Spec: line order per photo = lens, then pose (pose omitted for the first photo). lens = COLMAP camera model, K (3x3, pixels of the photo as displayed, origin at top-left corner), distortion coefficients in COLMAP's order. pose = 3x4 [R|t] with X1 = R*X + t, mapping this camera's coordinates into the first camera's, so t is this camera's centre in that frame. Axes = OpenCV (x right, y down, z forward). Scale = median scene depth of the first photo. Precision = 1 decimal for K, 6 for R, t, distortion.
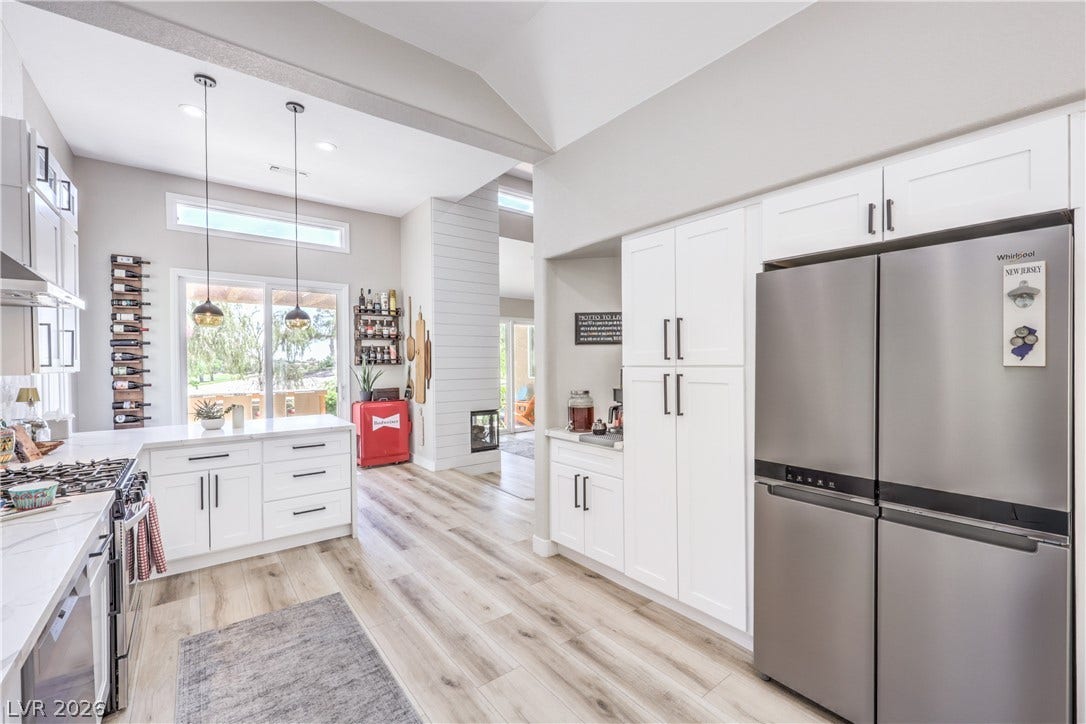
lens RADIAL K [[446.5, 0, 547.0], [0, 446.5, 363.1], [0, 0, 1]] dist [0.000449, 0.000020]
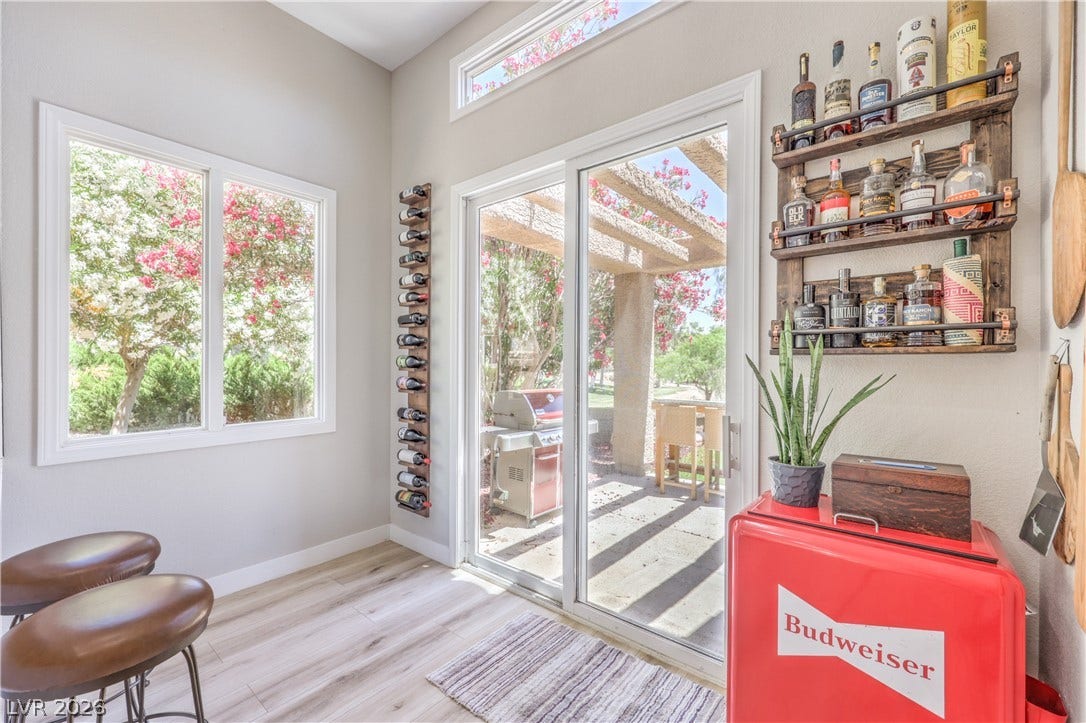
lens RADIAL K [[446.5, 0, 547.0], [0, 446.5, 362.6], [0, 0, 1]] dist [0.000449, 0.000020]
pose [[0.217745, 0.014471, -0.975898, -0.192697], [-0.012061, 0.999854, 0.012135, 0.007780], [0.975931, 0.009128, 0.217888, 0.794435]]
